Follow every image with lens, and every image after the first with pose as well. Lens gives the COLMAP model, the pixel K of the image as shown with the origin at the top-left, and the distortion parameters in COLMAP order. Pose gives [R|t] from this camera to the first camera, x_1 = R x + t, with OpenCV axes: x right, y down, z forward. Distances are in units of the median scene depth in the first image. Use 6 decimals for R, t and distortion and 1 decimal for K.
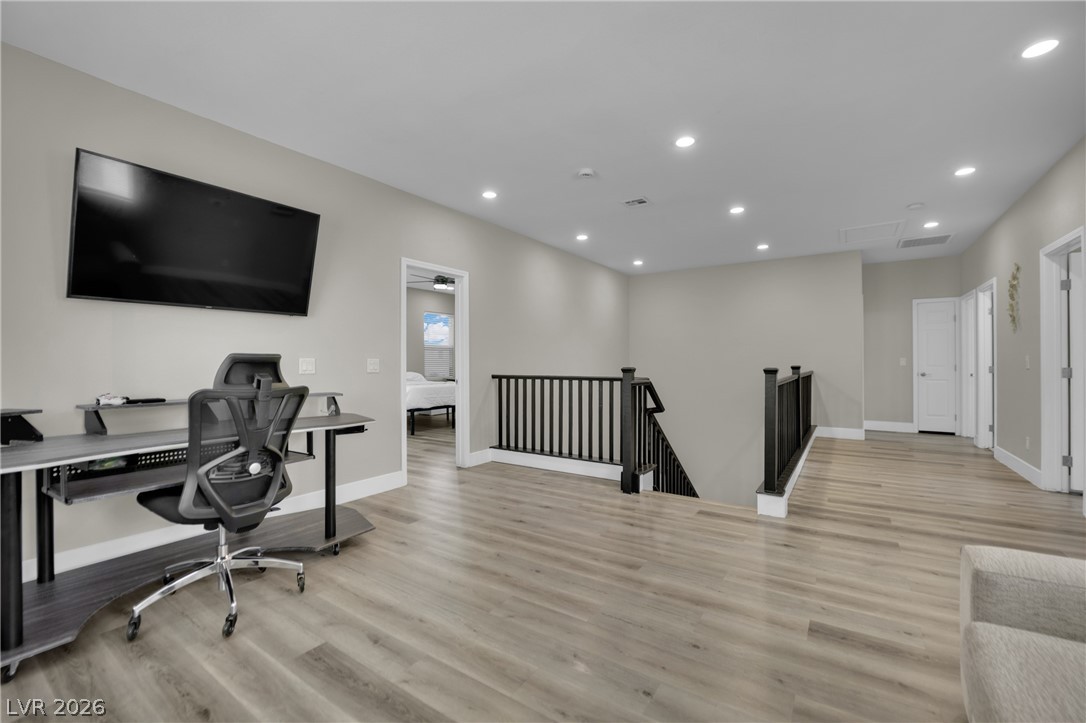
lens RADIAL K [[448.8, 0, 541.1], [0, 448.8, 359.7], [0, 0, 1]] dist [-0.019375, 0.000017]
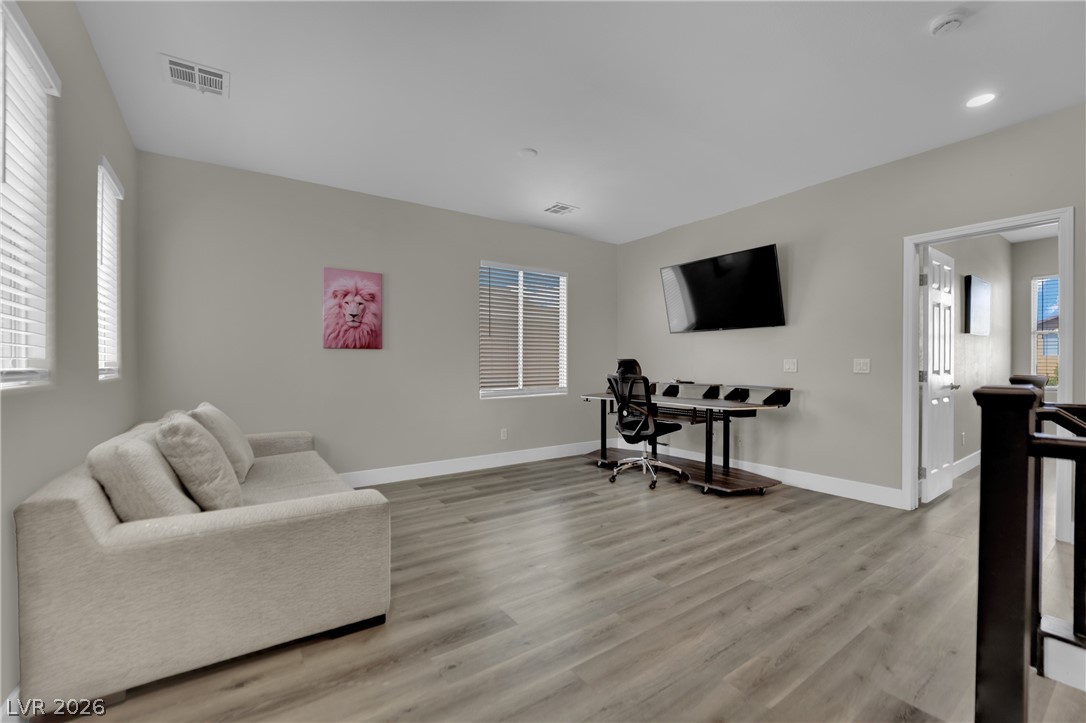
lens RADIAL K [[448.8, 0, 545.8], [0, 448.8, 366.1], [0, 0, 1]] dist [-0.019375, 0.000017]
pose [[-0.342354, 0.006978, -0.939545, 1.069699], [0.008370, 0.999955, 0.004377, 0.003975], [0.939534, -0.006366, -0.342397, 0.988422]]
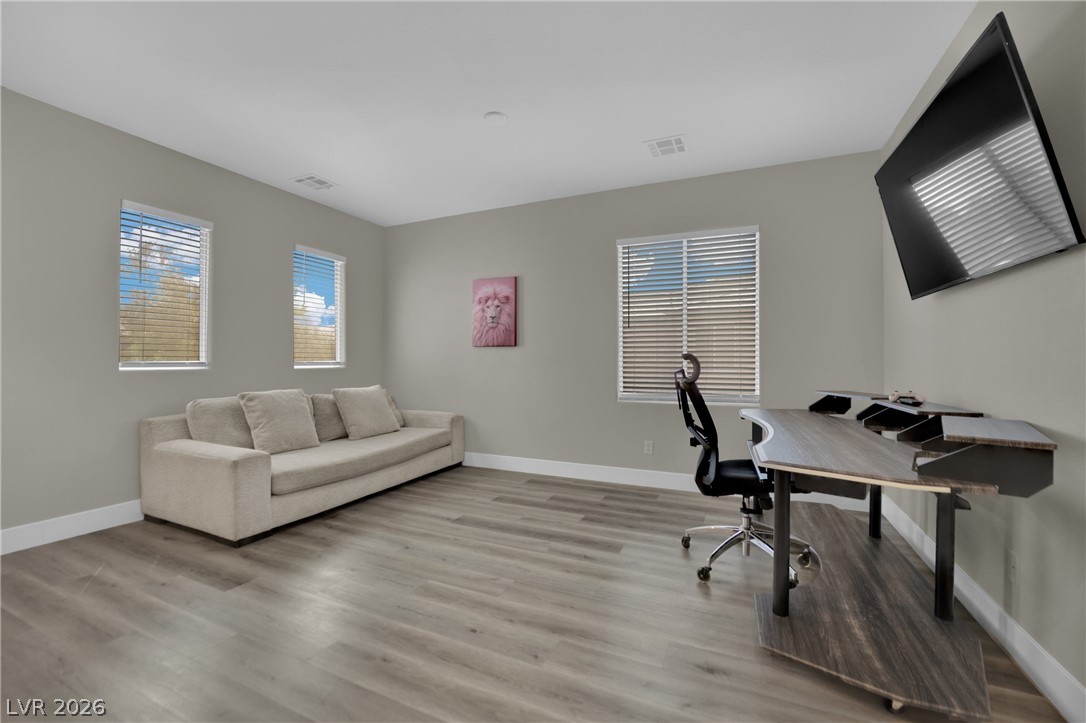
lens RADIAL K [[448.8, 0, 549.6], [0, 448.8, 358.7], [0, 0, 1]] dist [-0.019375, 0.000017]
pose [[-0.982564, 0.001363, -0.185922, 0.004969], [0.002387, 0.999983, -0.005289, 0.003027], [0.185912, -0.005640, -0.982550, 1.587896]]
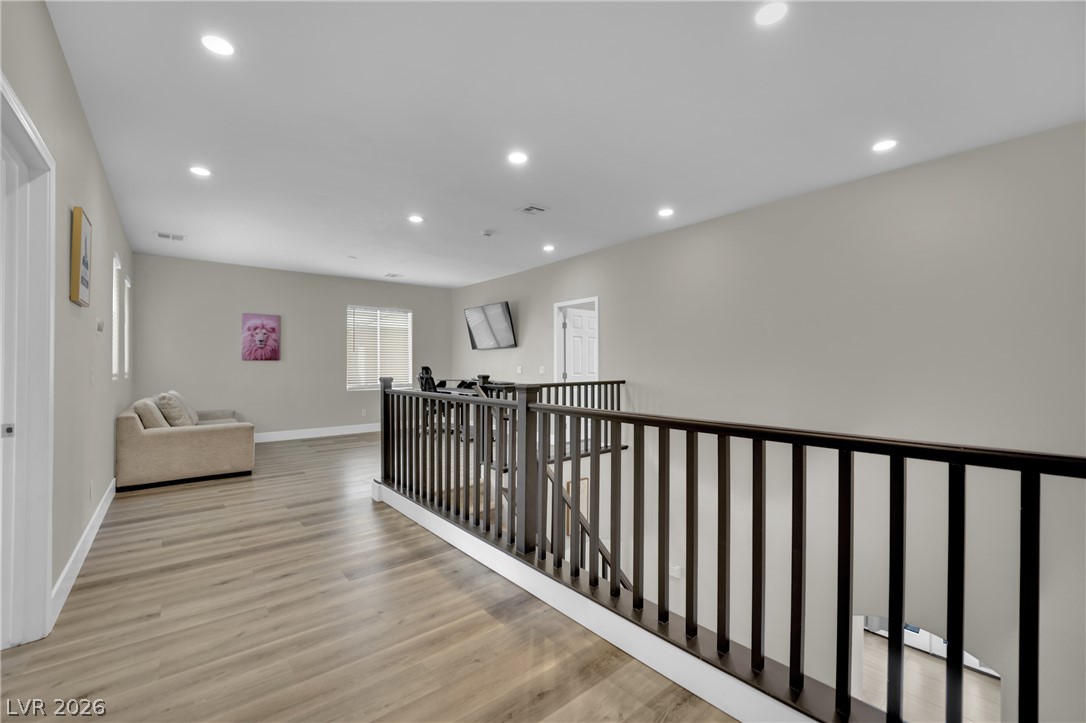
lens RADIAL K [[448.8, 0, 550.0], [0, 448.8, 360.7], [0, 0, 1]] dist [-0.019375, 0.000017]
pose [[-0.259288, -0.006422, -0.965779, 1.892418], [0.009026, 0.999918, -0.009073, -0.012707], [0.965758, -0.011070, -0.259209, 2.104049]]
